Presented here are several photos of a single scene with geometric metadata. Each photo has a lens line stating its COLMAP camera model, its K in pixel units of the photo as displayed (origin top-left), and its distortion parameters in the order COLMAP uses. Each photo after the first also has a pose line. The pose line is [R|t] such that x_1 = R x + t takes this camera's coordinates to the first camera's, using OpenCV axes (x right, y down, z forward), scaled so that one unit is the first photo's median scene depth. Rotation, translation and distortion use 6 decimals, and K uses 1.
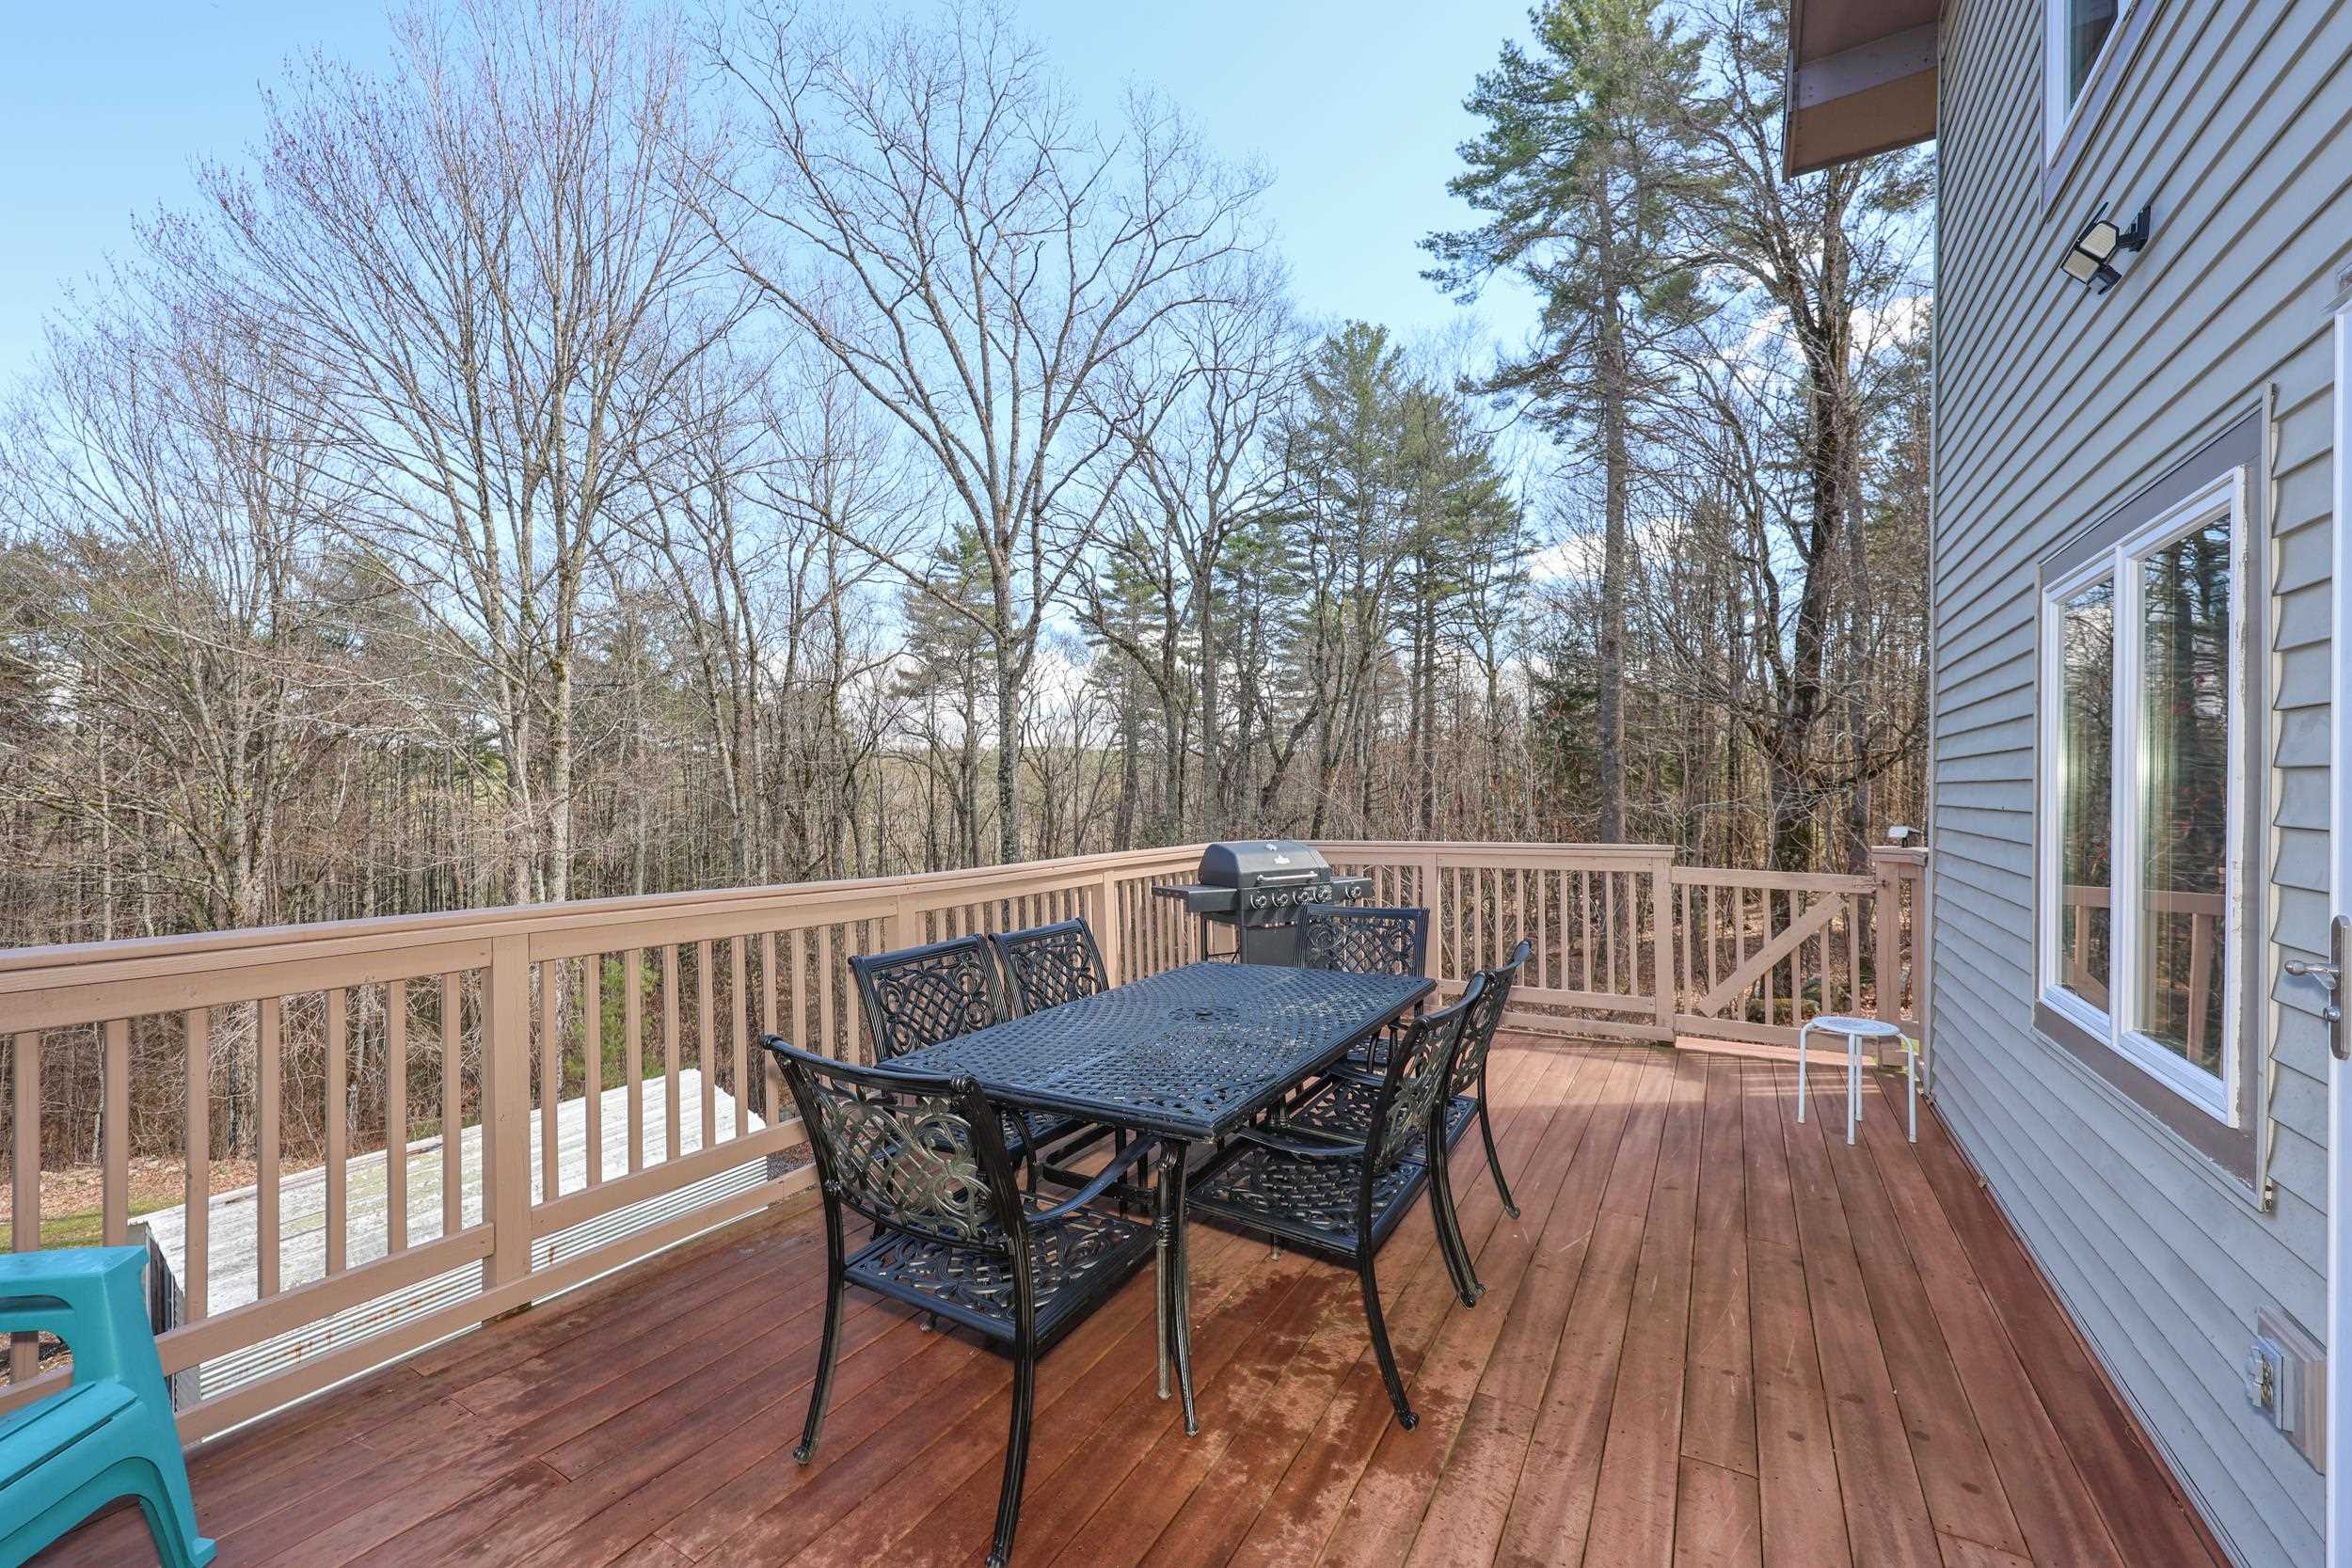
lens RADIAL K [[953.8, 0, 1160.3], [0, 953.8, 798.2], [0, 0, 1]] dist [0.000463, -0.000385]
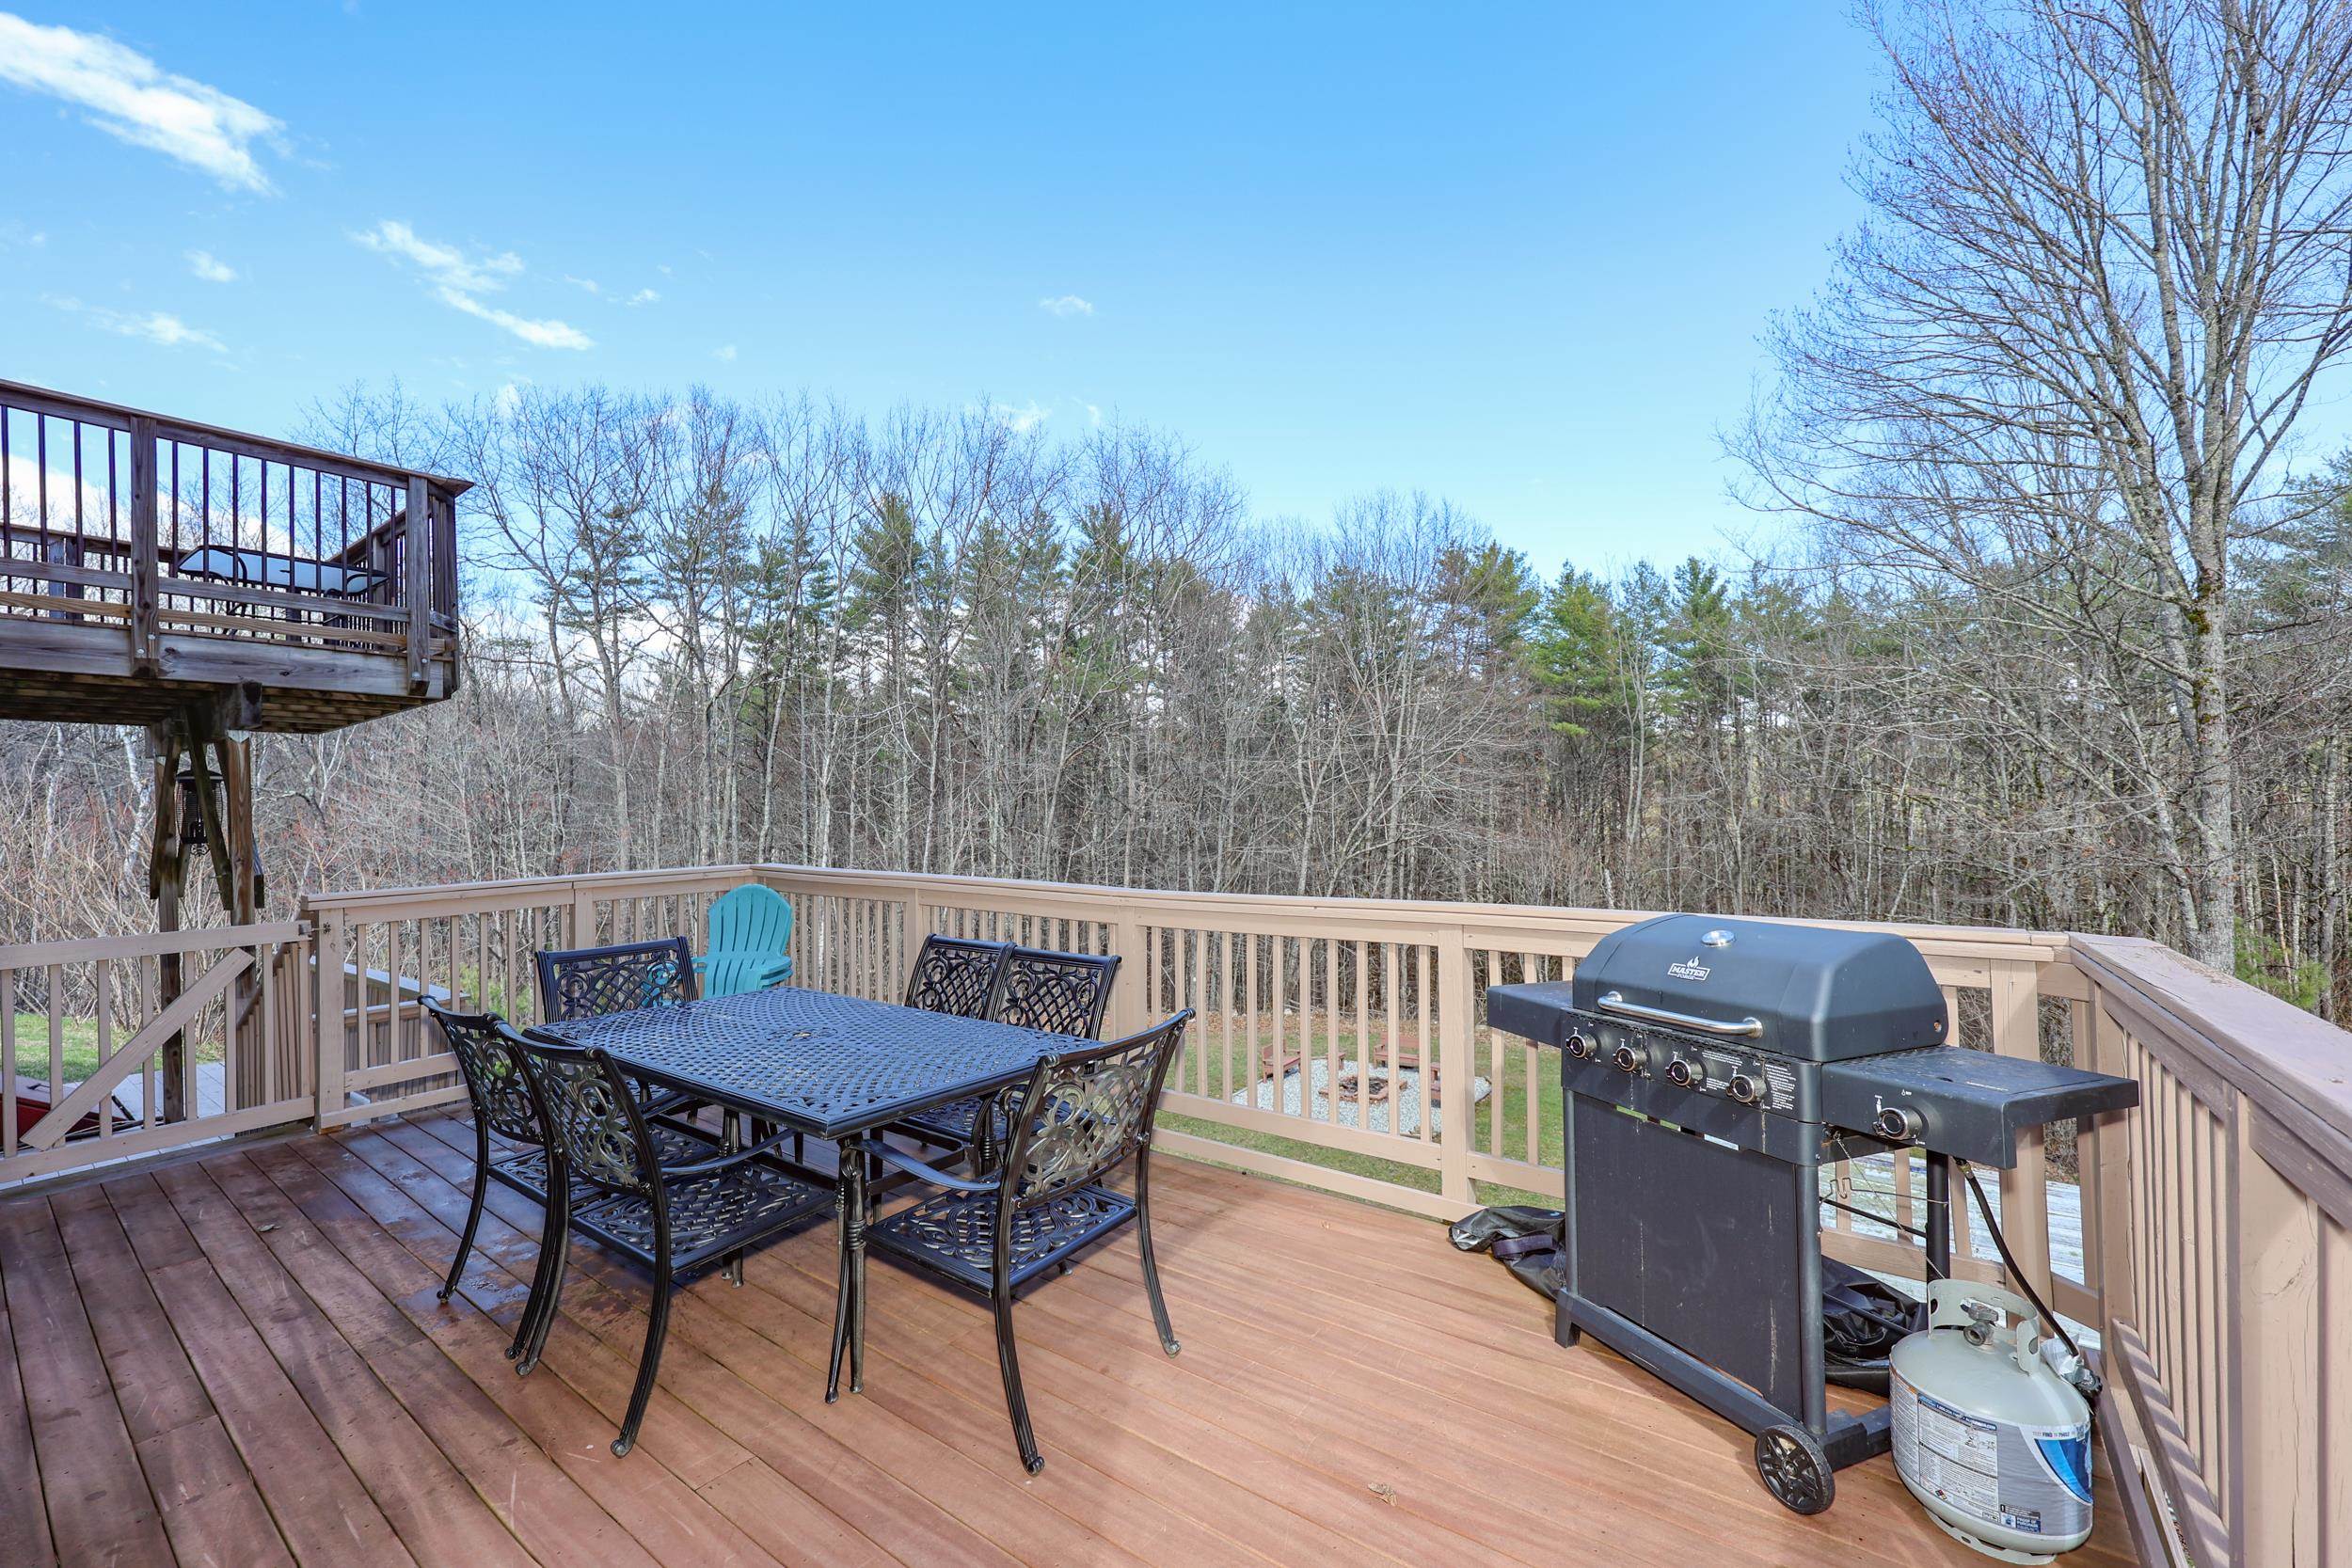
lens RADIAL K [[953.8, 0, 1163.6], [0, 953.8, 795.1], [0, 0, 1]] dist [0.000463, -0.000385]
pose [[-0.120574, -0.004761, -0.992693, 1.049191], [0.013304, 0.999891, -0.006411, -0.020655], [0.992615, -0.013980, -0.120498, 1.543392]]
